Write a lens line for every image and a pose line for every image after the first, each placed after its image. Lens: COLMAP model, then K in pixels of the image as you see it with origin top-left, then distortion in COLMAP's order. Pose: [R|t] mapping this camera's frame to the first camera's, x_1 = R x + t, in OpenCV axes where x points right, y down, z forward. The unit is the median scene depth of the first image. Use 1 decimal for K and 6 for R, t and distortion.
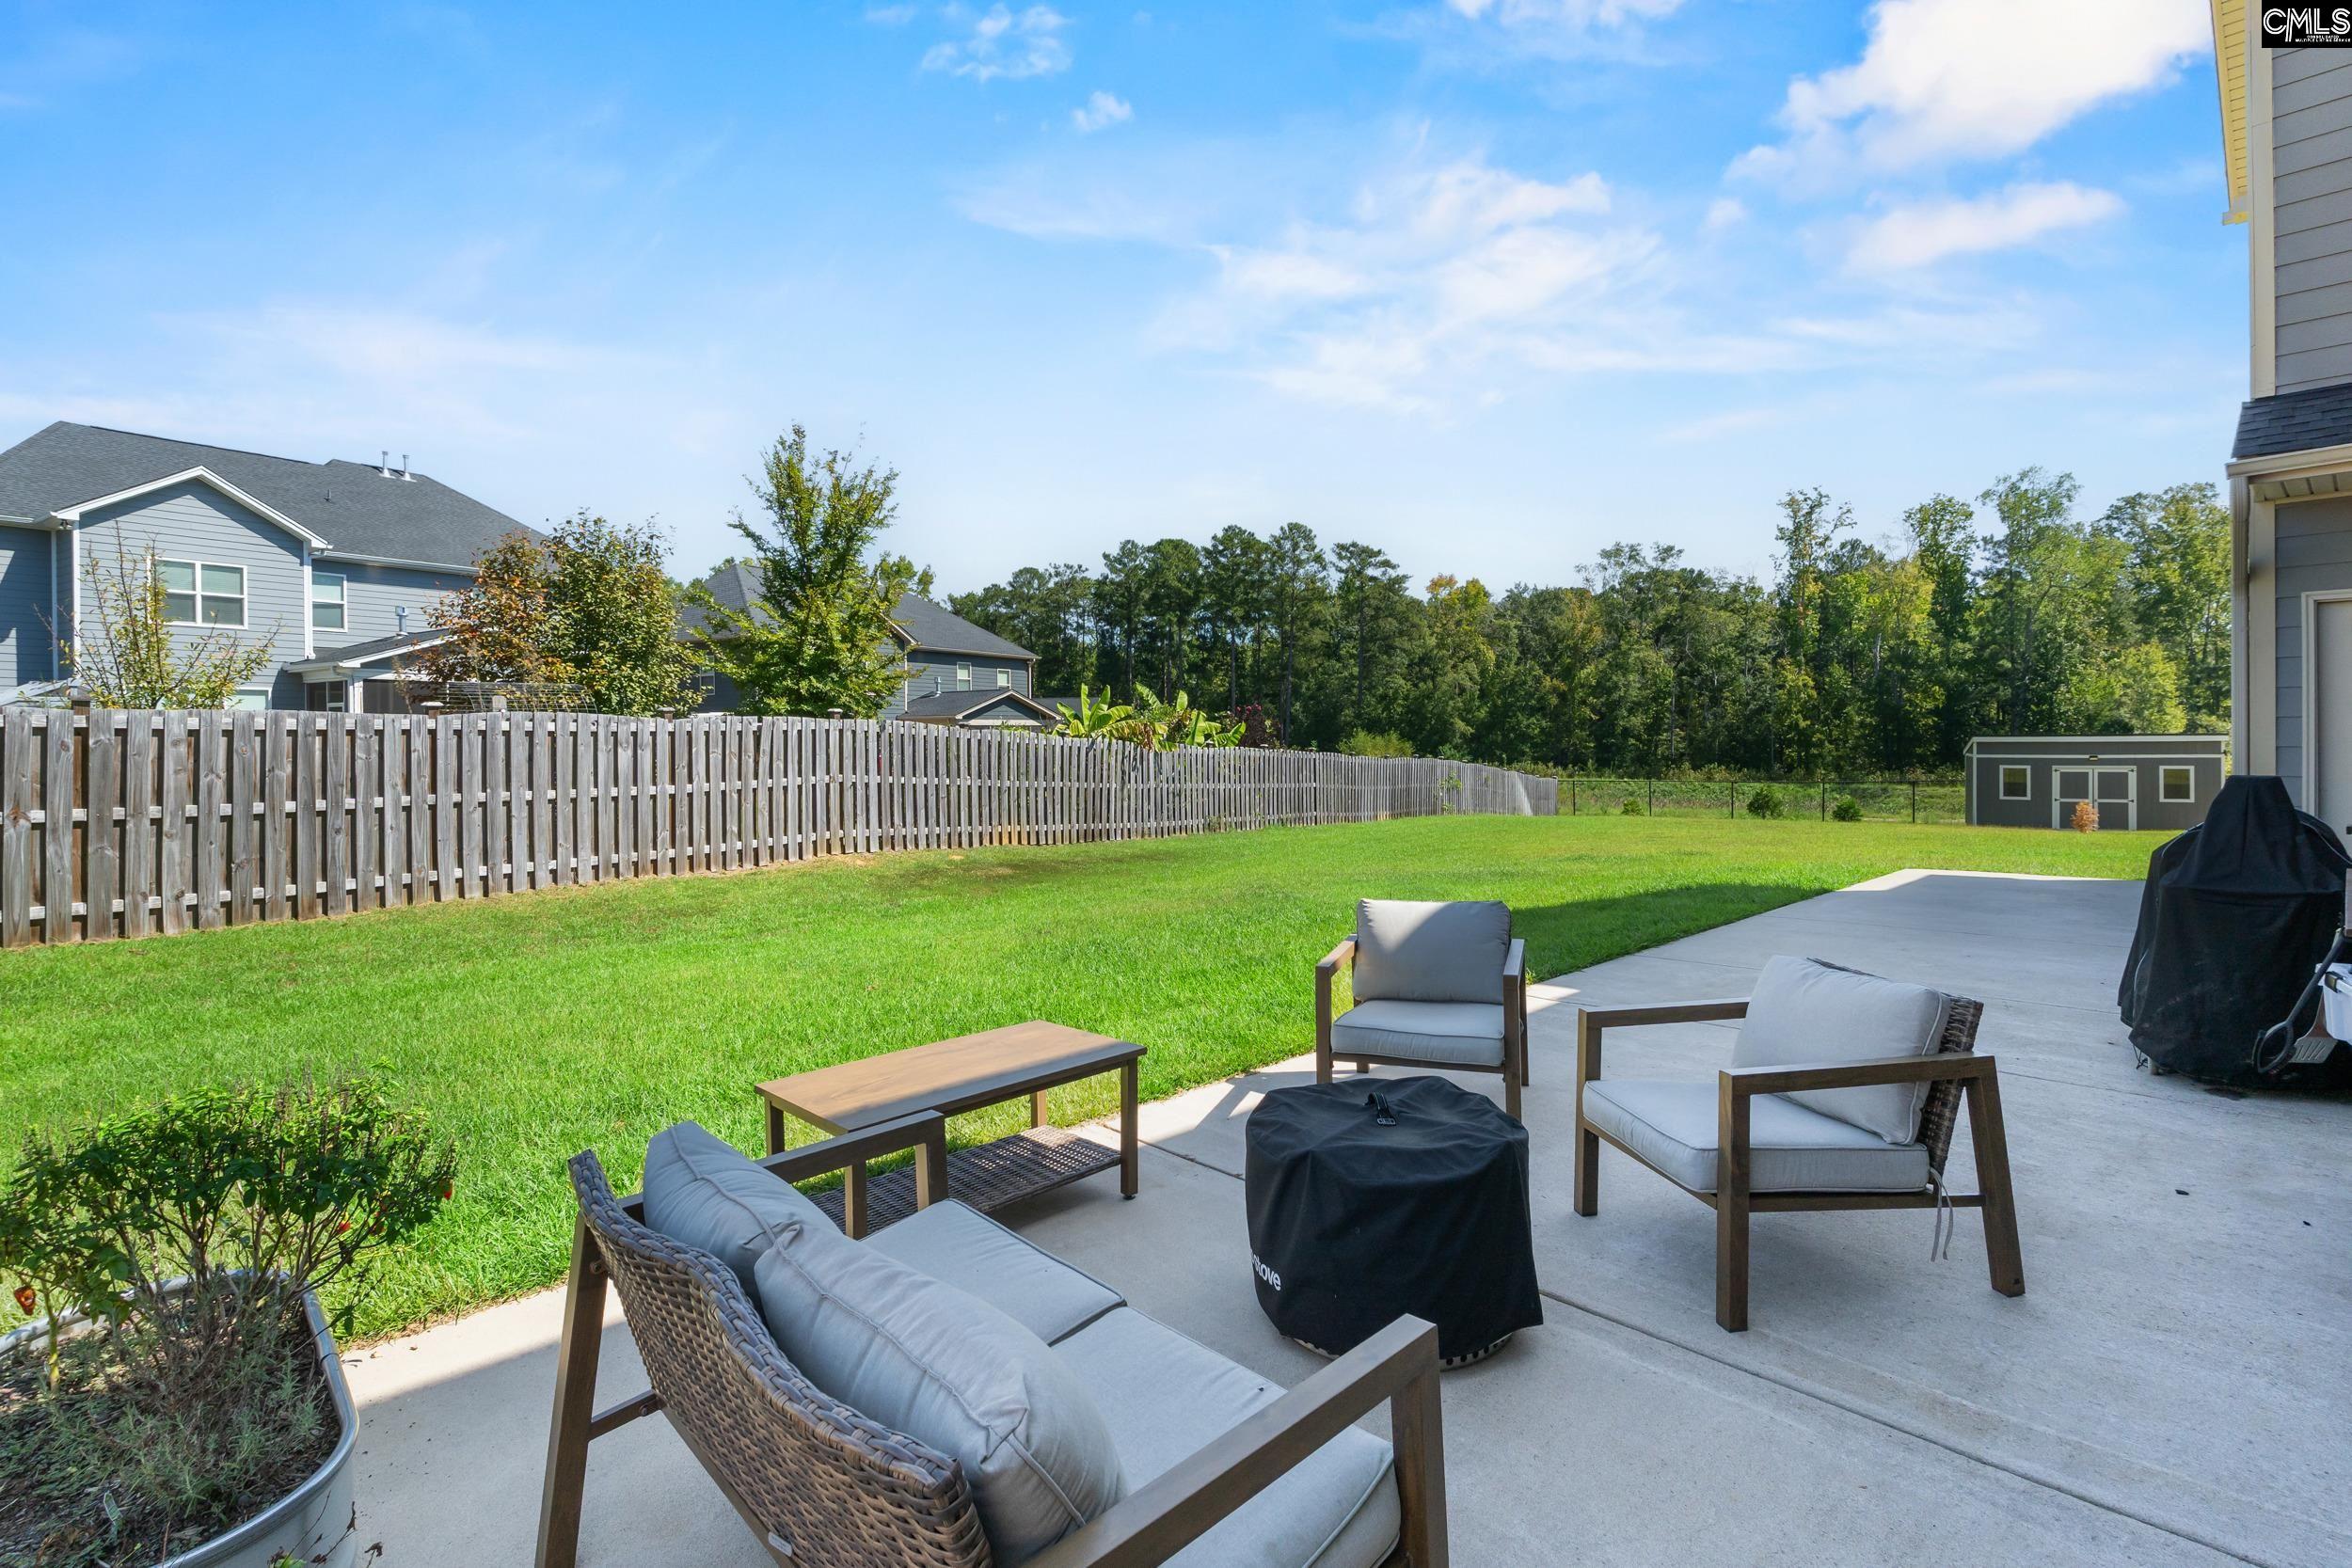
lens RADIAL K [[1076.0, 0, 1158.6], [0, 1076.0, 738.8], [0, 0, 1]] dist [0.000956, -0.000161]
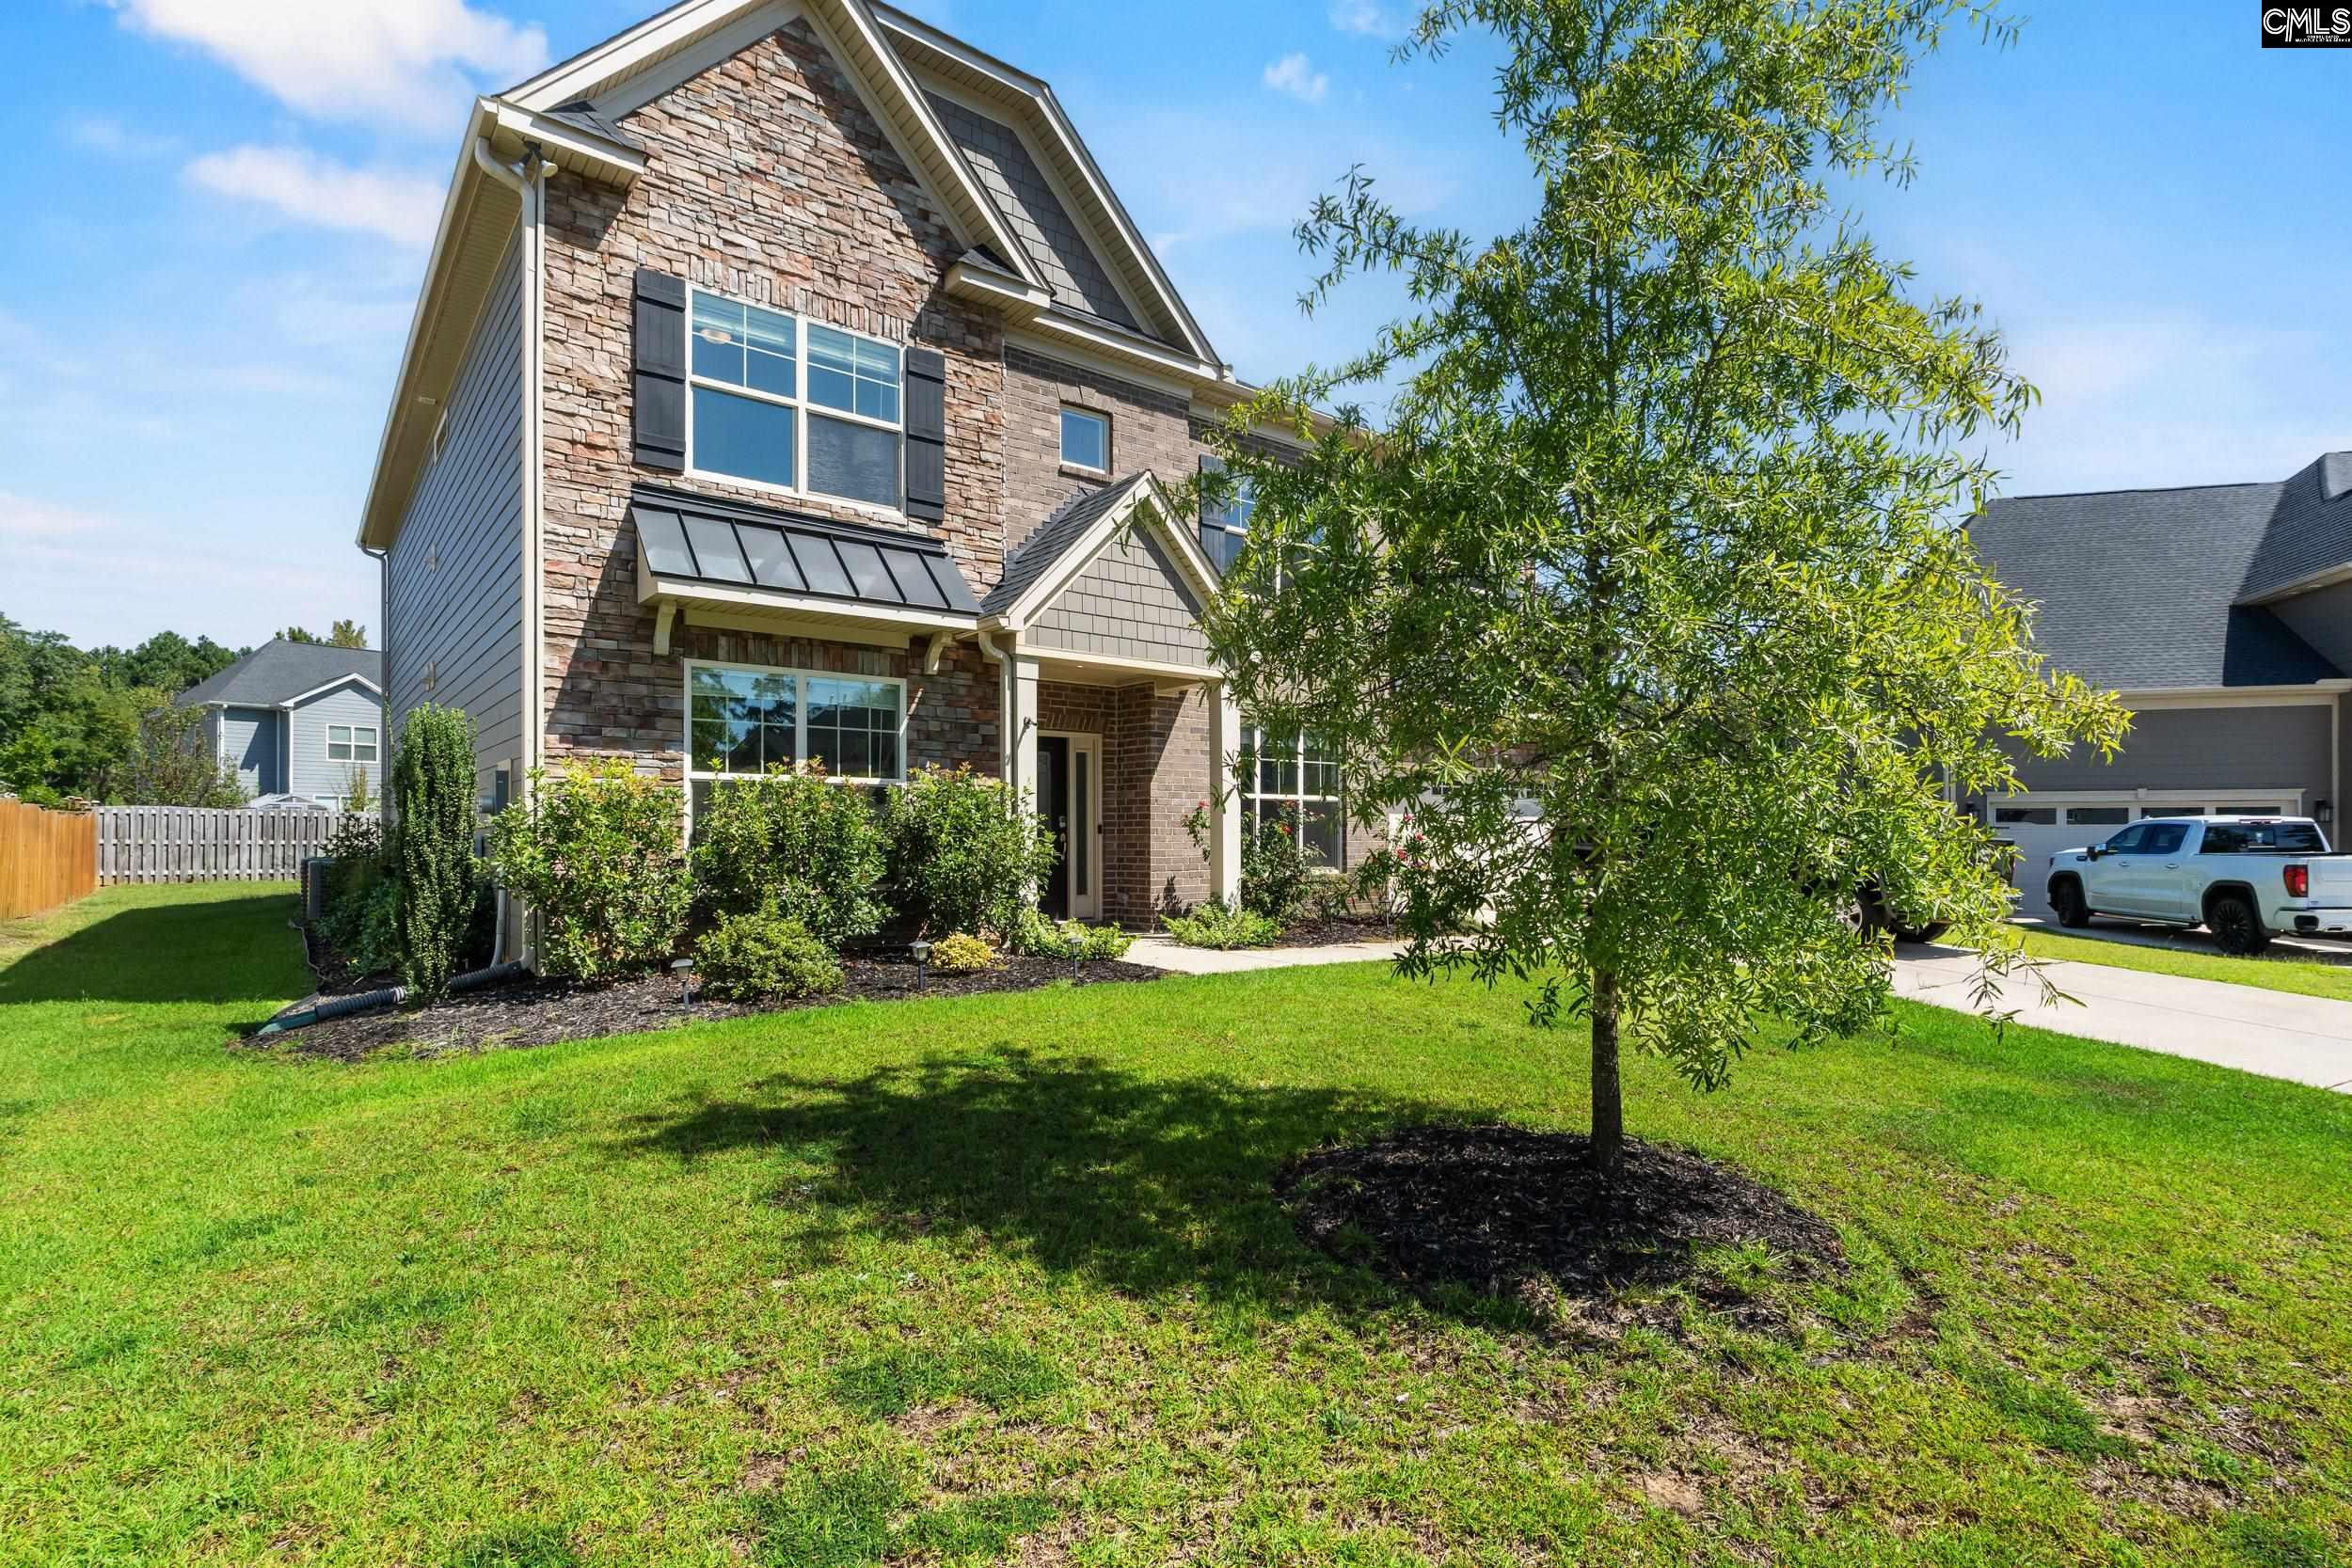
lens RADIAL K [[1076.0, 0, 1180.7], [0, 1076.0, 798.5], [0, 0, 1]] dist [0.000956, -0.000161]
pose [[0.995614, -0.005520, -0.093397, 1.498079], [0.003564, 0.999771, -0.021097, 0.005224], [0.093492, 0.020671, 0.995405, -1.515574]]
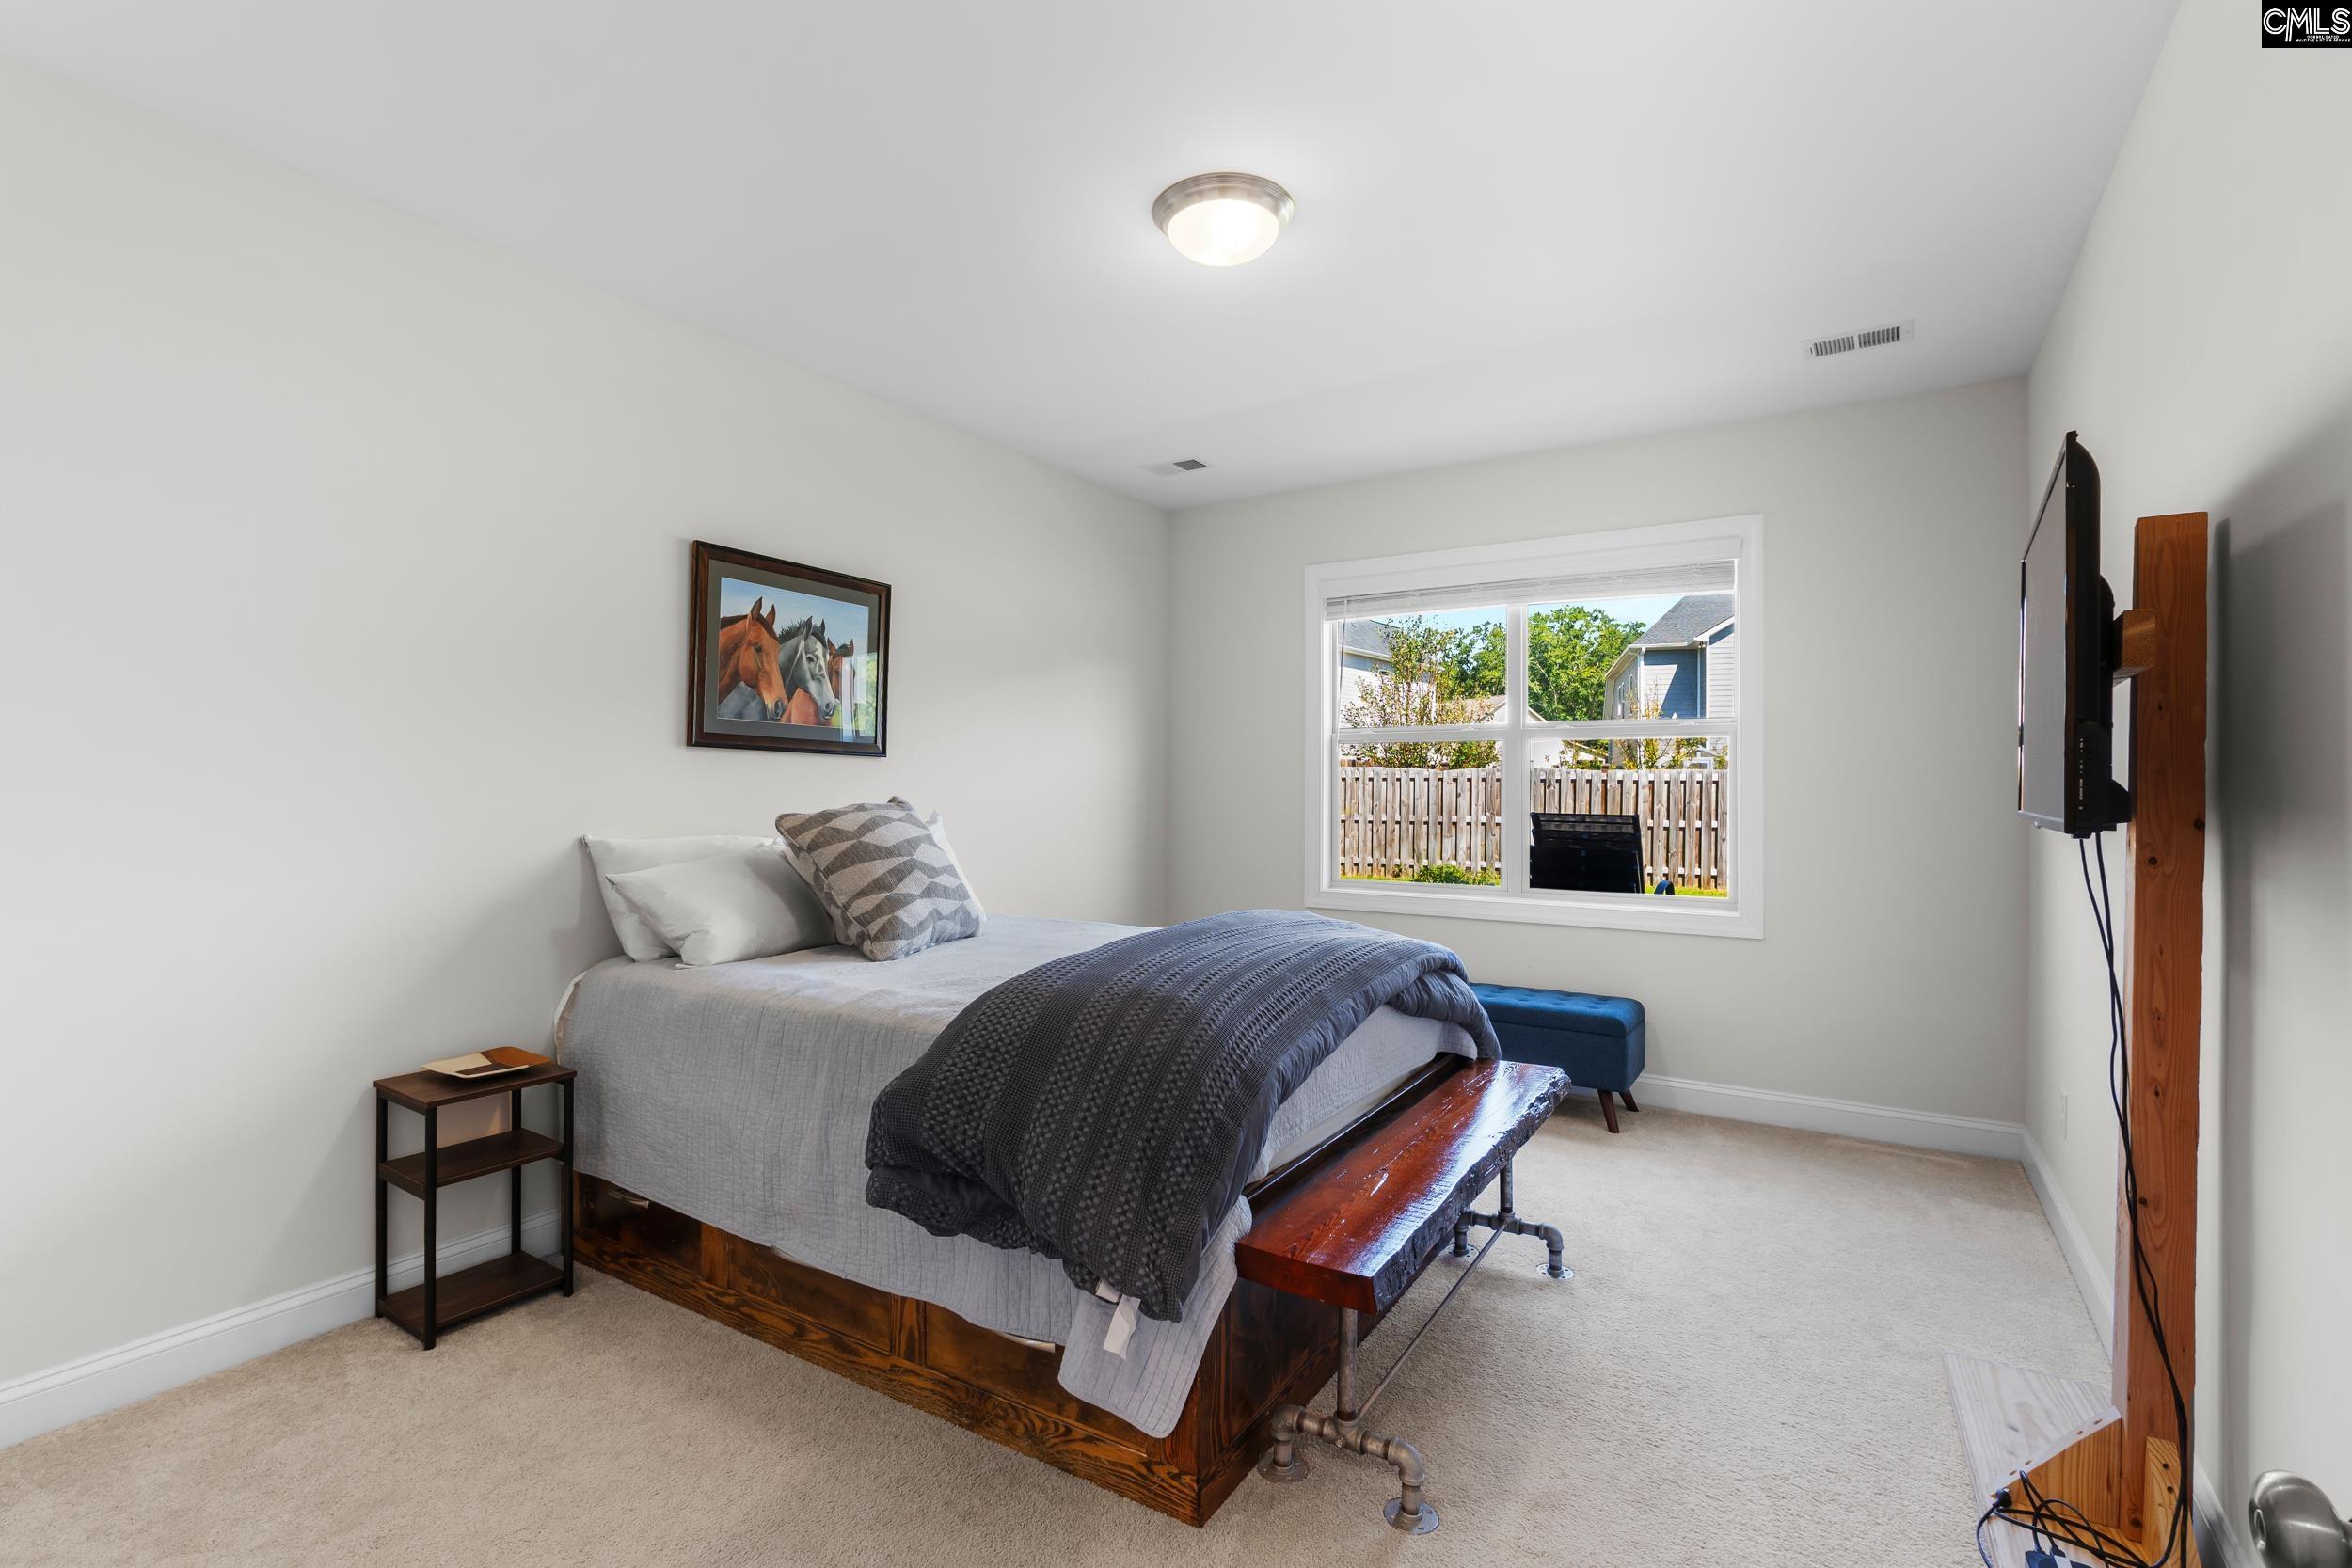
lens RADIAL K [[1076.0, 0, 1181.0], [0, 1076.0, 777.5], [0, 0, 1]] dist [0.000956, -0.000161]
pose [[0.233184, 0.005081, -0.972419, 0.718228], [-0.001346, 0.999987, 0.004902, -0.020834], [0.972432, 0.000166, 0.233188, -0.233816]]
